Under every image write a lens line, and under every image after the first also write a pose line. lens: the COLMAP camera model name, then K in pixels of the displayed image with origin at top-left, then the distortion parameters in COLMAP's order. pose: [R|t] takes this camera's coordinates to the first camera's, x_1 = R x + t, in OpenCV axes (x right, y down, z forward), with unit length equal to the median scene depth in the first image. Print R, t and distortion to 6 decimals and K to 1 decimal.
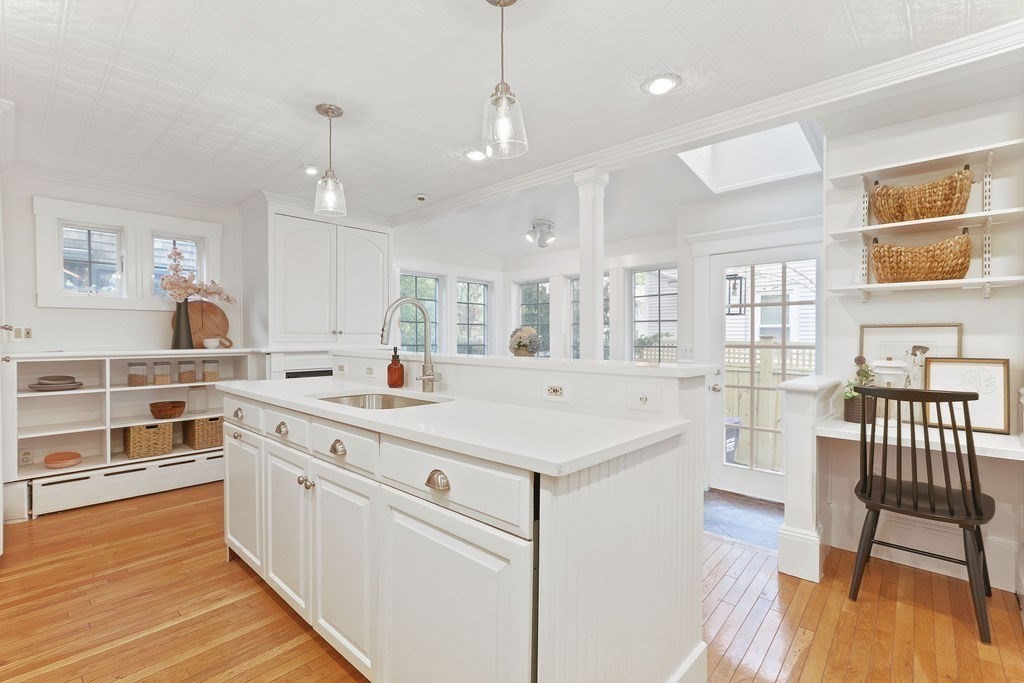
lens RADIAL K [[469.2, 0, 511.2], [0, 469.2, 345.4], [0, 0, 1]] dist [-0.000547, 0.000188]
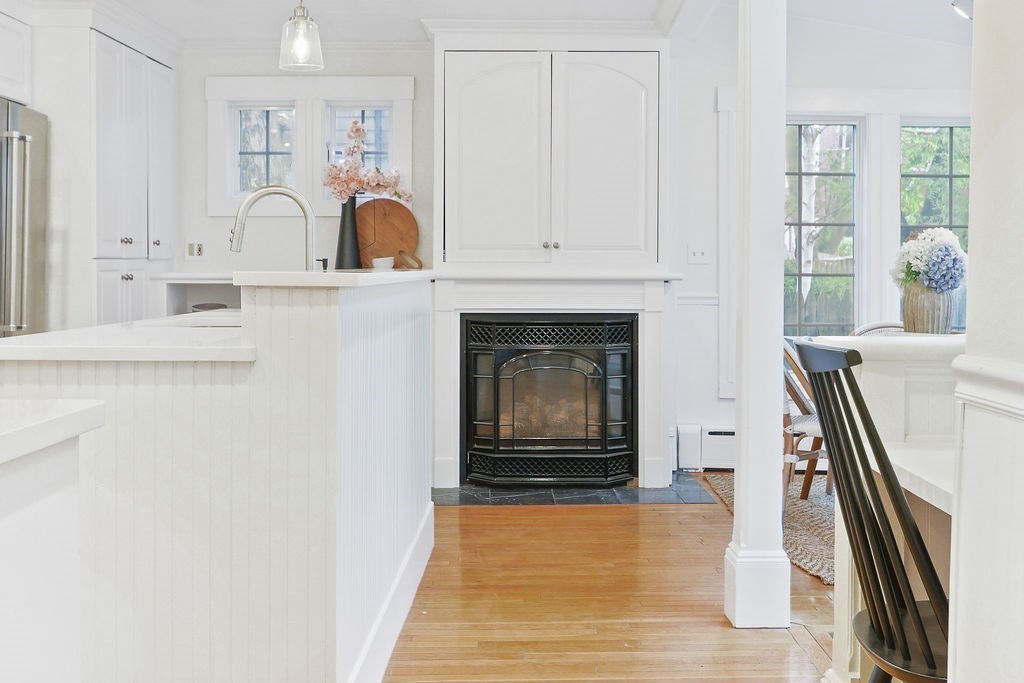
lens RADIAL K [[1175.4, 0, 512.6], [0, 1175.4, 279.9], [0, 0, 1]] dist [-0.006488, -0.004165]
pose [[0.672425, 0.007754, -0.740125, 0.722237], [-0.017211, 0.999839, -0.005161, 0.024019], [0.739965, 0.016208, 0.672450, 0.037859]]
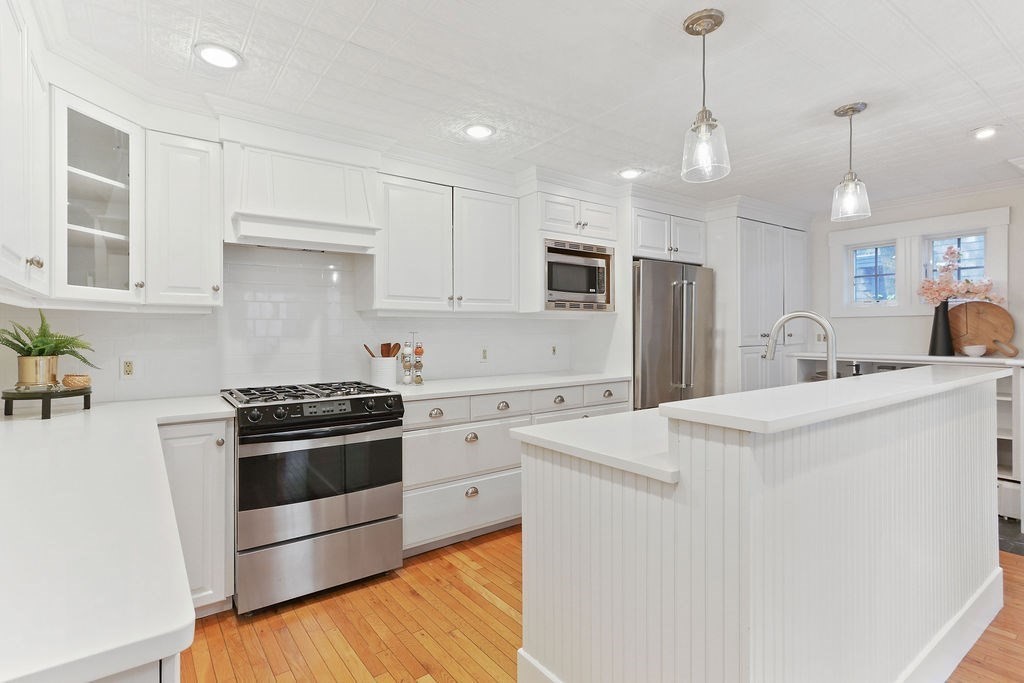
lens RADIAL K [[500.2, 0, 491.1], [0, 500.2, 329.5], [0, 0, 1]] dist [0.000194, 0.000928]
pose [[-0.202120, -0.004537, -0.979350, 0.478925], [-0.018106, 0.999836, -0.000895, -0.027669], [0.979193, 0.017552, -0.202169, 0.319848]]
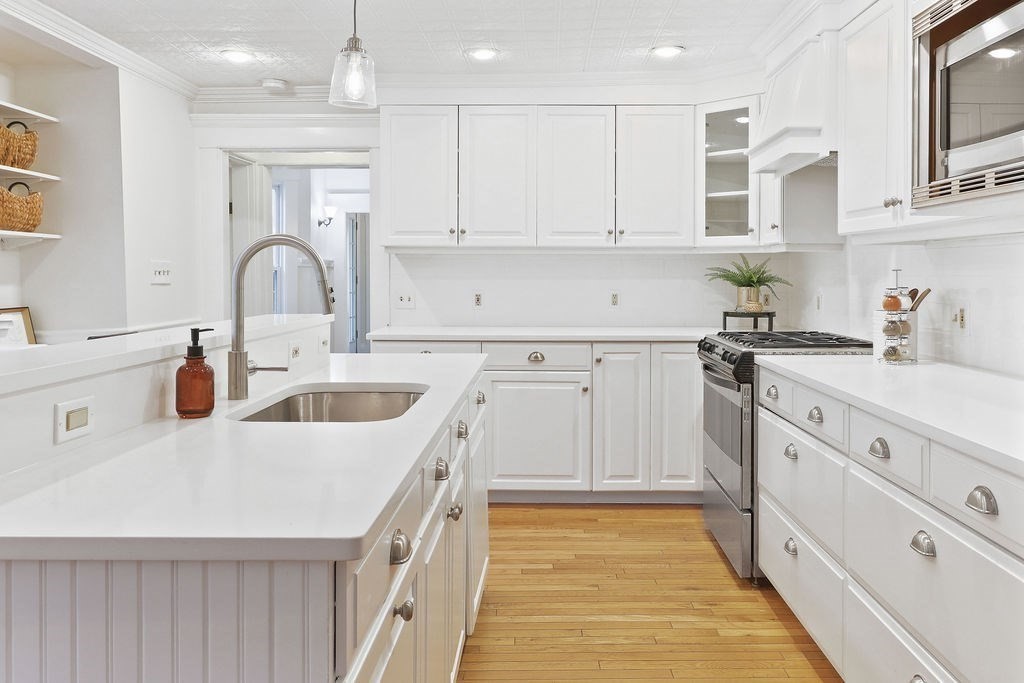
lens RADIAL K [[795.3, 0, 532.6], [0, 795.3, 282.2], [0, 0, 1]] dist [-0.036471, 0.054372]
pose [[-0.679485, -0.010005, 0.733621, -0.626496], [0.014623, 0.999524, 0.027176, -0.034816], [-0.733544, 0.029193, -0.679015, 0.778590]]
